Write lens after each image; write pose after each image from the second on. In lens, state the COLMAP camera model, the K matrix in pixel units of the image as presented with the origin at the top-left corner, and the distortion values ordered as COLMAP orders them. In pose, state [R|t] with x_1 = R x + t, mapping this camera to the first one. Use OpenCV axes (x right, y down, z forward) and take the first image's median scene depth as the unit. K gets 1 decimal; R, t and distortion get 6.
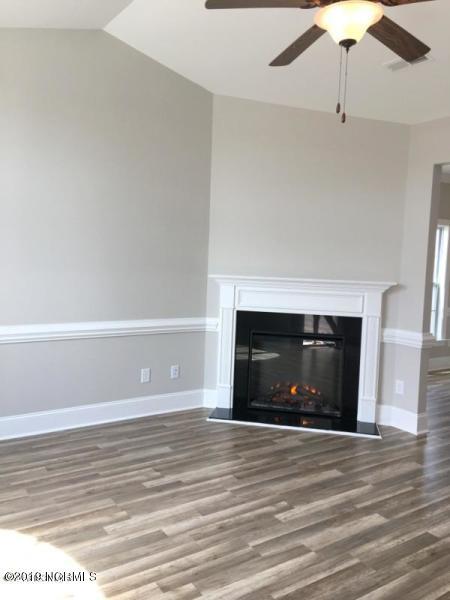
lens RADIAL K [[503.2, 0, 227.1], [0, 503.2, 300.0], [0, 0, 1]] dist [0.047094, -0.014511]
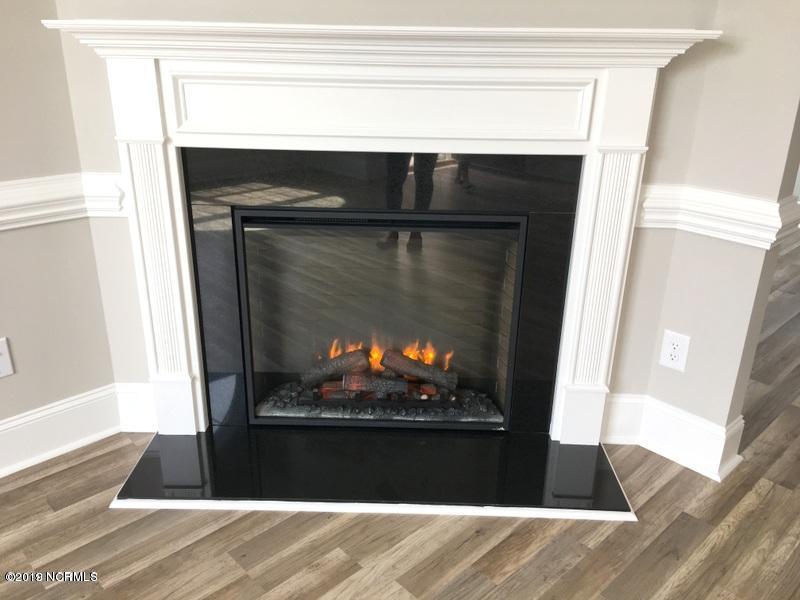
lens RADIAL K [[671.0, 0, 398.1], [0, 671.0, 295.0], [0, 0, 1]] dist [0.047094, -0.014511]
pose [[0.985753, -0.085775, 0.144688, 0.086929], [0.036141, 0.948122, 0.315846, -0.018806], [-0.164273, -0.306116, 0.937714, 0.599194]]
